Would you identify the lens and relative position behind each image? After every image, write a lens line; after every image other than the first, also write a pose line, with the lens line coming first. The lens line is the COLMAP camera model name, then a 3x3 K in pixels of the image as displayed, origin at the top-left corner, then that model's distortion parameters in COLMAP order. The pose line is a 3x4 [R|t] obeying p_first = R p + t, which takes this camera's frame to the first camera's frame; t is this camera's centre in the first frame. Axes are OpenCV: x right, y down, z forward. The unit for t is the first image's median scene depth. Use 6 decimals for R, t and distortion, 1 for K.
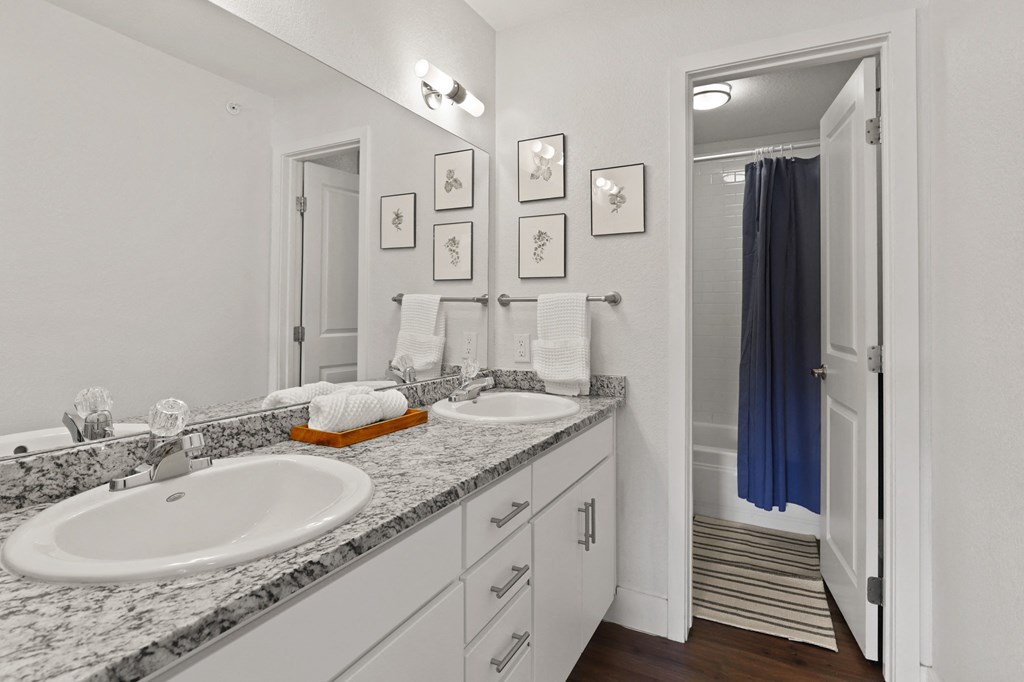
lens RADIAL K [[505.9, 0, 515.3], [0, 505.9, 304.4], [0, 0, 1]] dist [-0.012694, 0.006313]
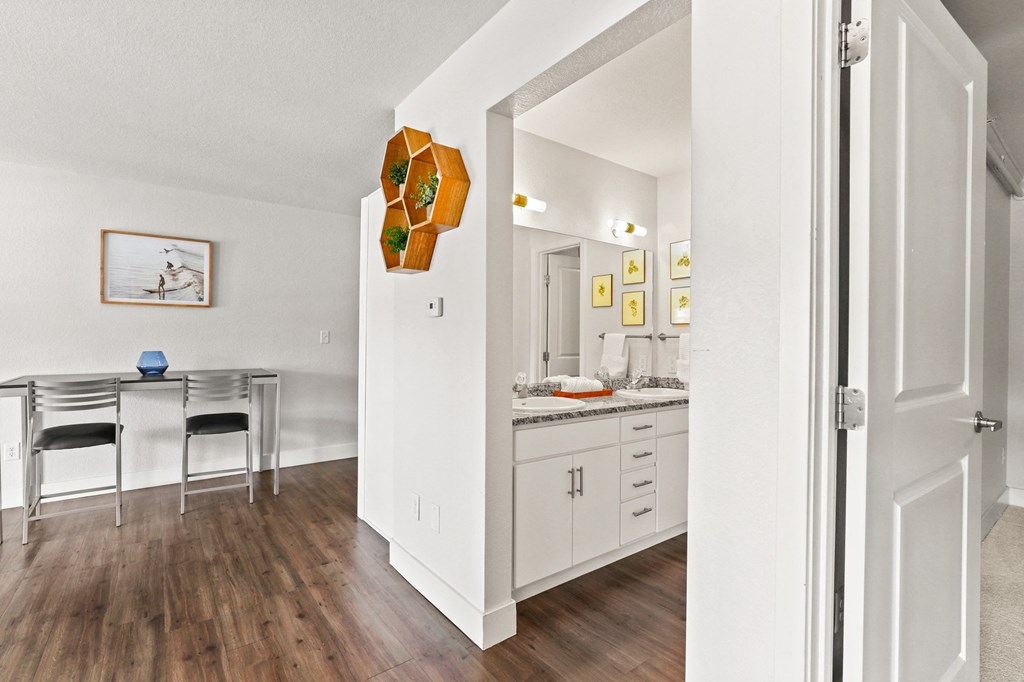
lens RADIAL K [[474.5, 0, 515.9], [0, 474.5, 337.4], [0, 0, 1]] dist [-0.007738, 0.001638]
pose [[0.908301, -0.003439, -0.418303, 0.194549], [0.004727, 0.999987, 0.002042, -0.011711], [0.418290, -0.003832, 0.908305, -0.651509]]
